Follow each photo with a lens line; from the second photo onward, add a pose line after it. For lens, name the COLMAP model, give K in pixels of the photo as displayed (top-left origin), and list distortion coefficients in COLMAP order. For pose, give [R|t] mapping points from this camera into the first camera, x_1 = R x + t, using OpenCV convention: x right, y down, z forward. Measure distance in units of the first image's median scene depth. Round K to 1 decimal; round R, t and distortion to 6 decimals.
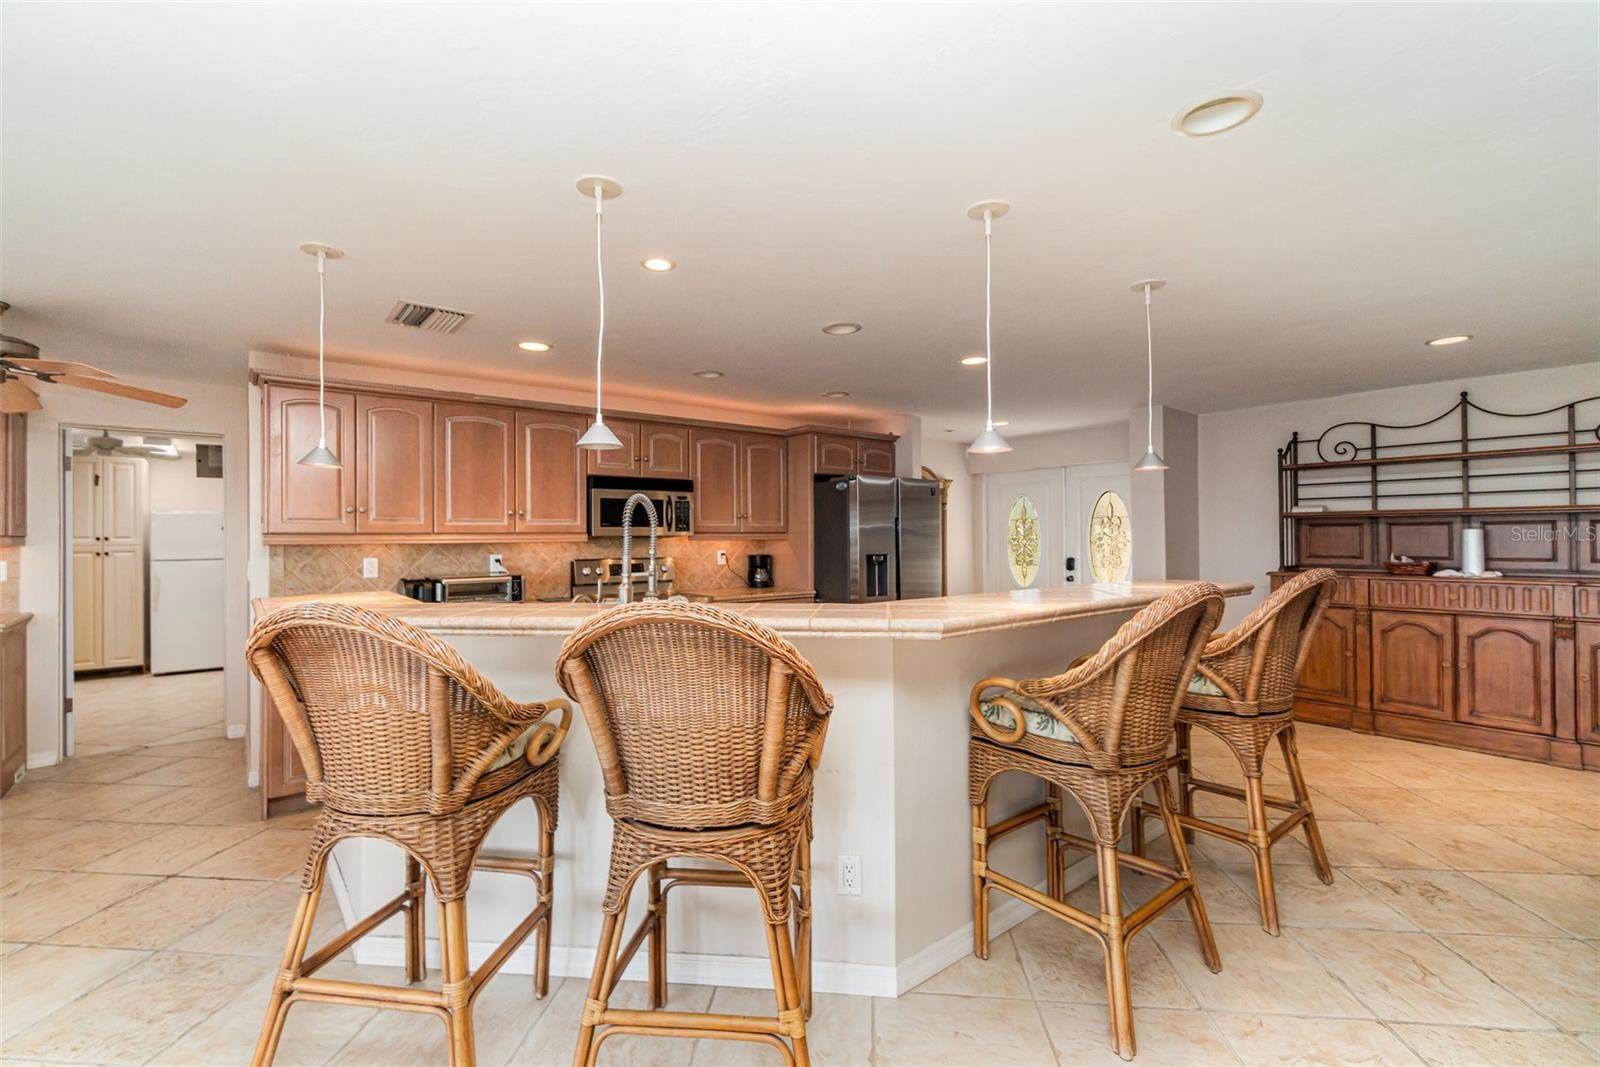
lens RADIAL K [[693.3, 0, 799.4], [0, 693.3, 535.4], [0, 0, 1]] dist [-0.000642, 0.000433]
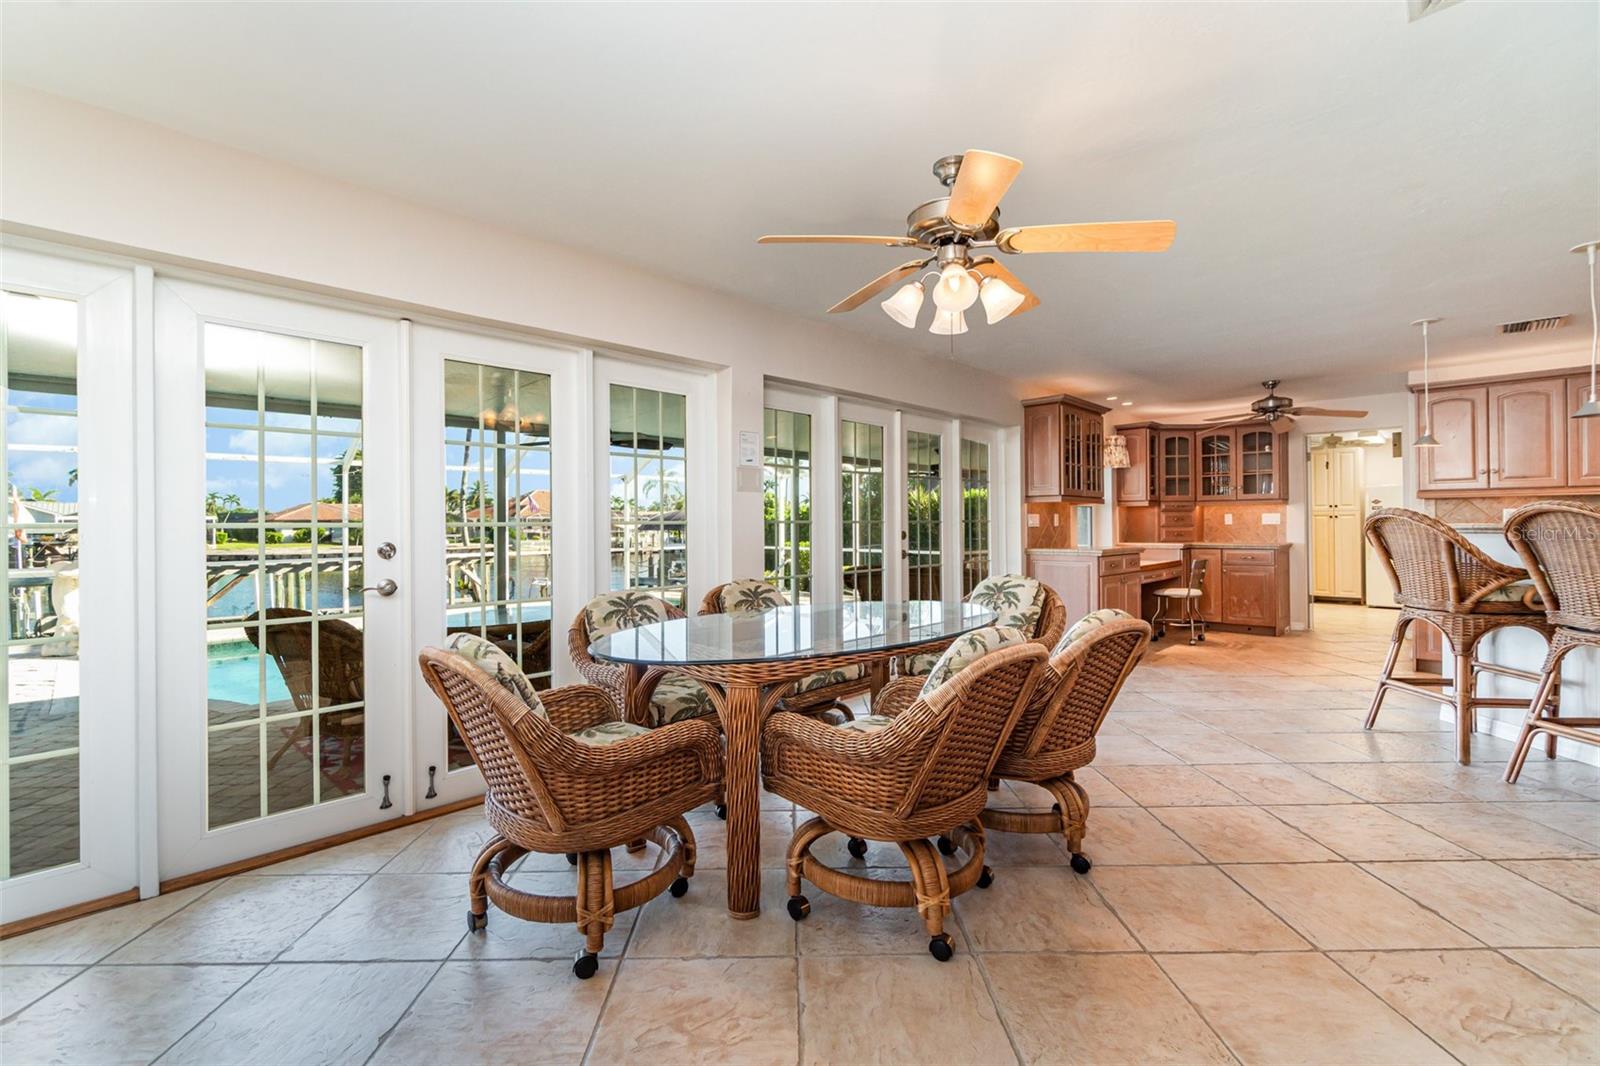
lens RADIAL K [[693.3, 0, 788.9], [0, 693.3, 516.7], [0, 0, 1]] dist [-0.000642, 0.000433]
pose [[0.103707, -0.004674, -0.994597, 0.459973], [0.005620, 0.999976, -0.004113, 0.040428], [0.994592, -0.005163, 0.103731, -0.407409]]
